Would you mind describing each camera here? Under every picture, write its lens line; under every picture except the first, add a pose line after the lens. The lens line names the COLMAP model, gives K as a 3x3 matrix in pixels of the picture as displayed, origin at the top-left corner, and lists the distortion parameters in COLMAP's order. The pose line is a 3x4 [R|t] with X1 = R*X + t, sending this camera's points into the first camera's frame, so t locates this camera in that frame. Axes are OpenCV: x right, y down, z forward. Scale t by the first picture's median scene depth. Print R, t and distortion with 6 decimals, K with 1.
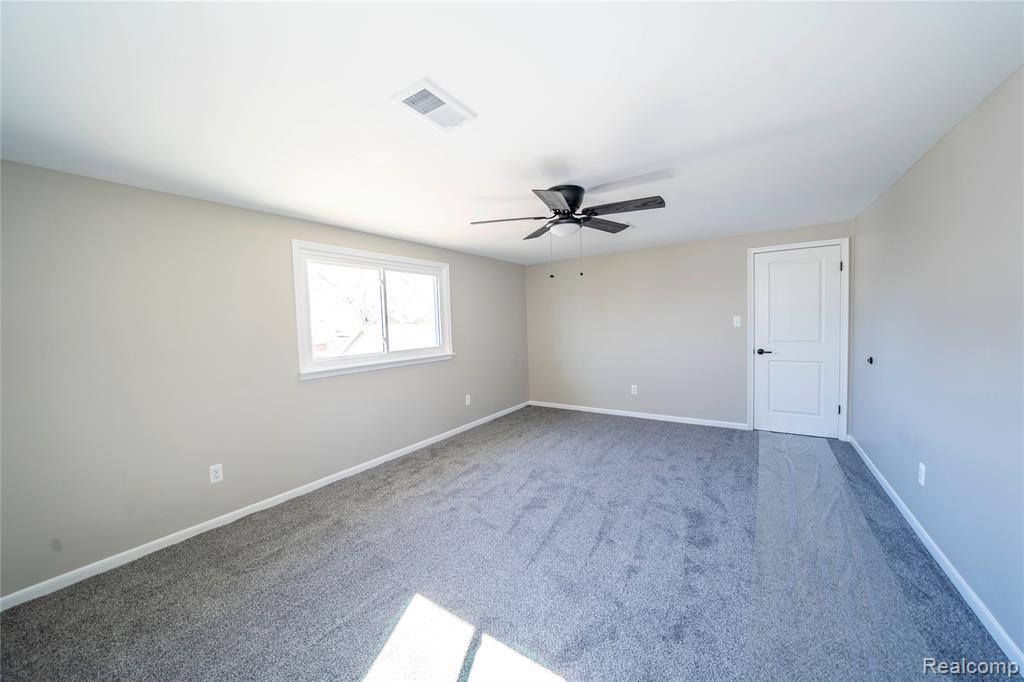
lens RADIAL K [[356.3, 0, 518.3], [0, 356.3, 334.7], [0, 0, 1]] dist [-0.023854, 0.002057]
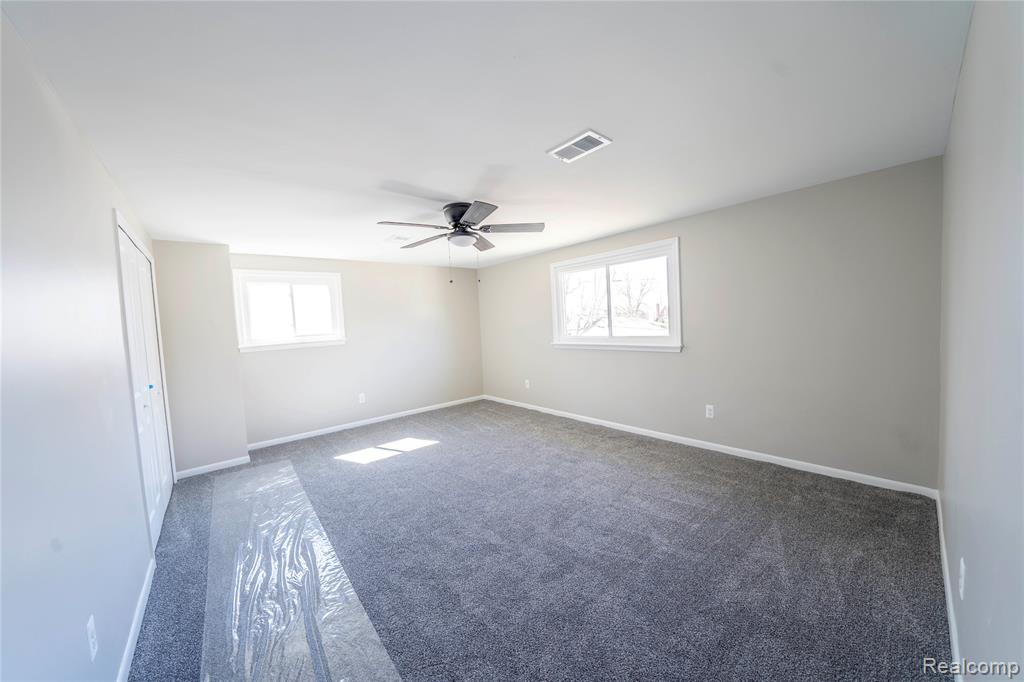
lens RADIAL K [[356.3, 0, 517.8], [0, 356.3, 339.1], [0, 0, 1]] dist [-0.023854, 0.002057]
pose [[-0.258046, 0.100949, -0.960844, 0.834501], [0.028444, 0.994889, 0.096886, -0.065726], [0.965714, -0.002329, -0.259599, 1.011292]]
